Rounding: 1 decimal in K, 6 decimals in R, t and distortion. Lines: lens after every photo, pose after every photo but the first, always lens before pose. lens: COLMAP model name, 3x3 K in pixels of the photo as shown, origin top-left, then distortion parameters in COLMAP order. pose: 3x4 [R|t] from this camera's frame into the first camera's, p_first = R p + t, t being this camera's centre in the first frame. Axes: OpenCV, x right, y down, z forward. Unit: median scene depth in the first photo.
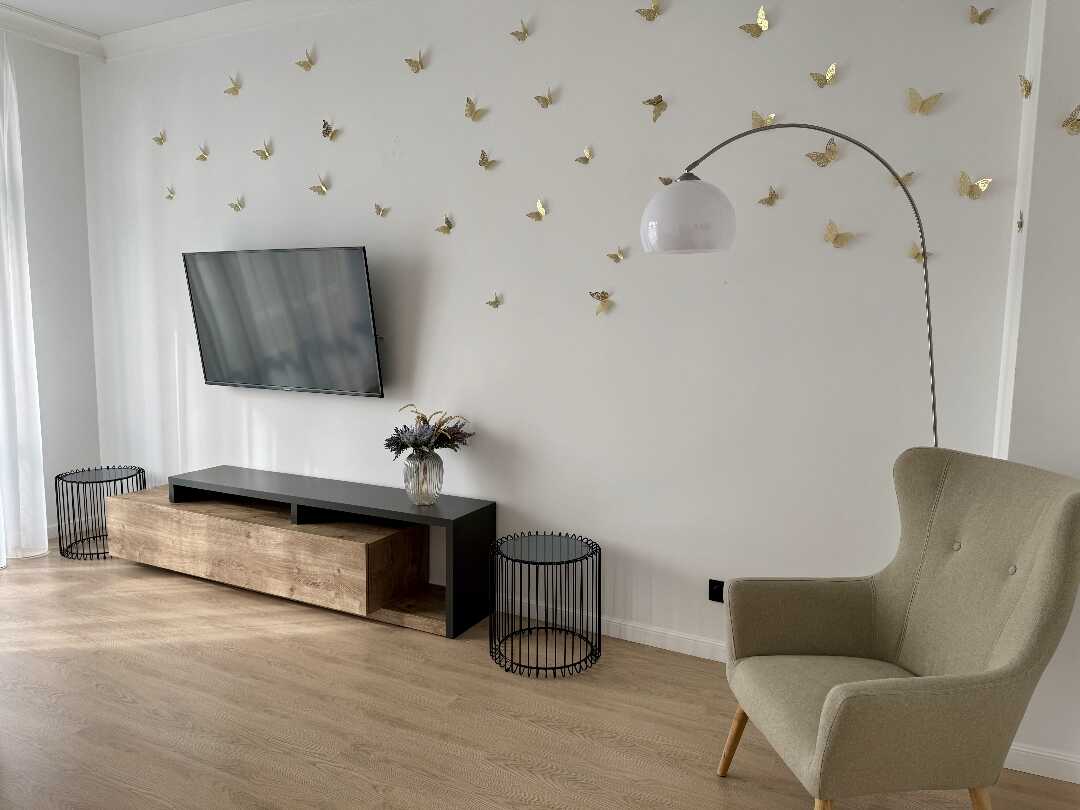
lens RADIAL K [[755.6, 0, 540.0], [0, 755.6, 405.0], [0, 0, 1]] dist [0.044211, -0.058883]
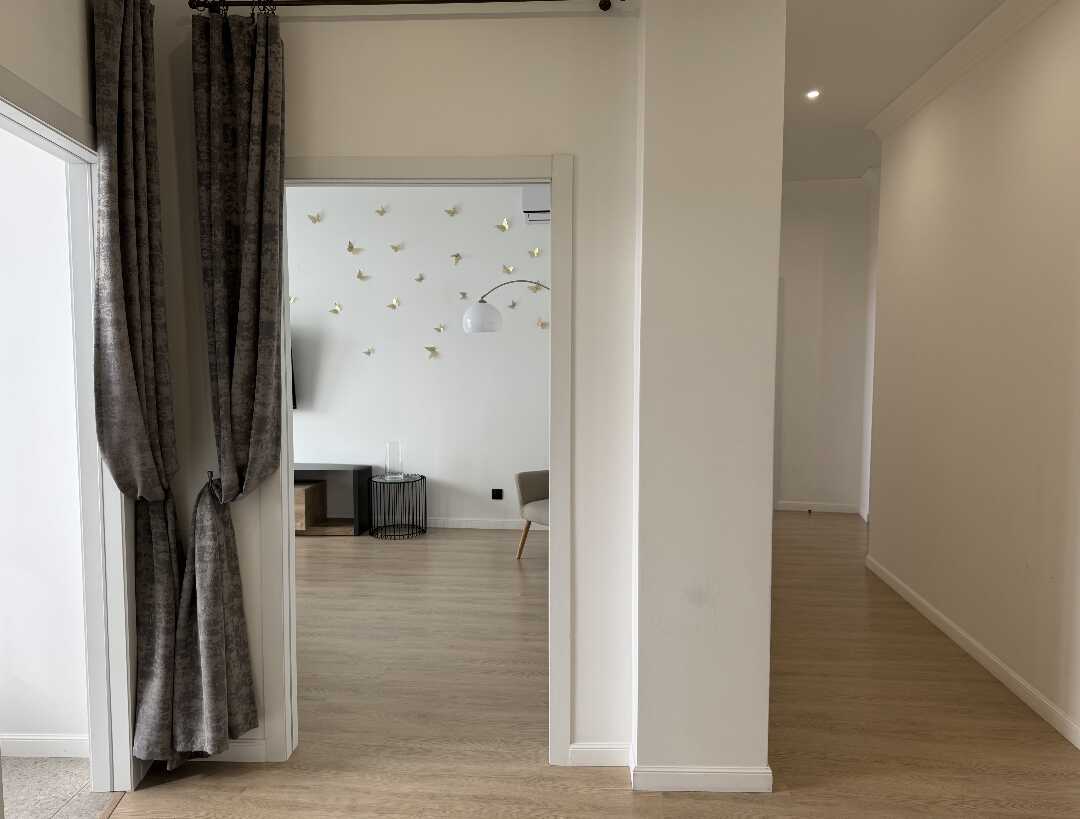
lens RADIAL K [[824.9, 0, 540.0], [0, 824.9, 409.5], [0, 0, 1]] dist [-0.002042, -0.000299]
pose [[0.924660, -0.036846, 0.379008, -0.418526], [0.051348, 0.998282, -0.028225, 0.075657], [-0.377317, 0.045560, 0.924963, -0.945138]]
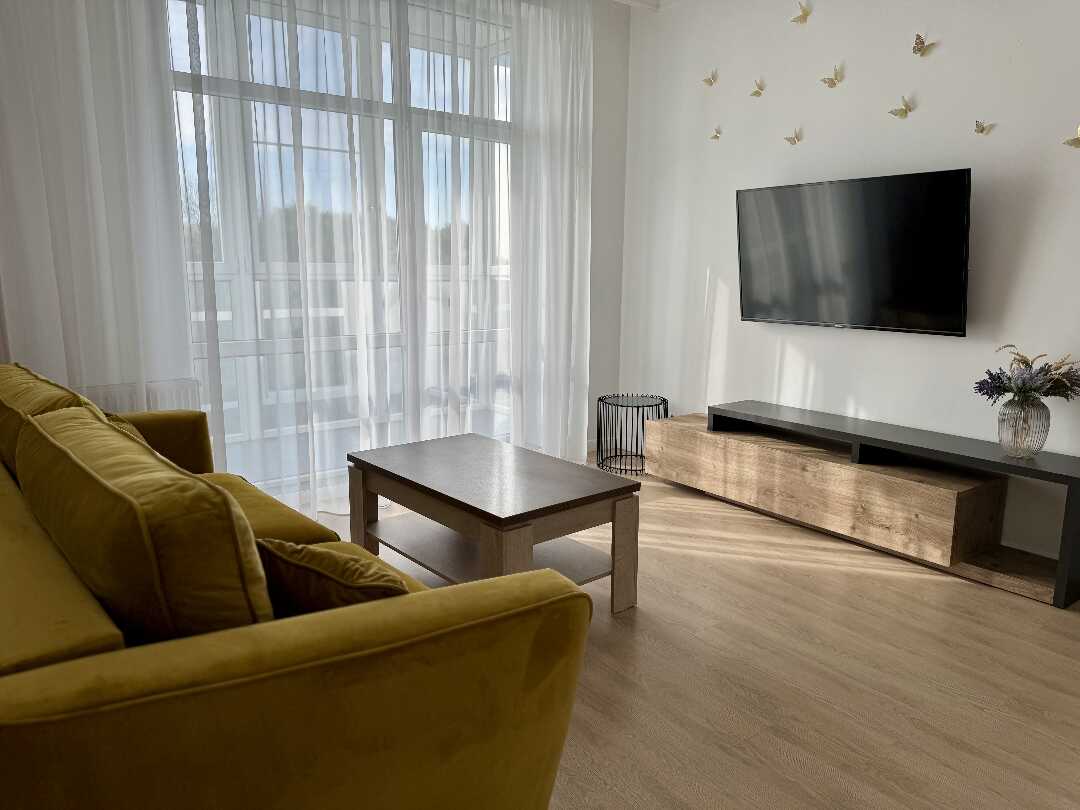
lens RADIAL K [[755.6, 0, 540.0], [0, 755.6, 405.0], [0, 0, 1]] dist [0.044211, -0.058883]
pose [[0.899111, 0.076128, -0.431049, -0.277103], [-0.050016, 0.996178, 0.071609, 0.033164], [0.434853, -0.042826, 0.899482, -0.057195]]
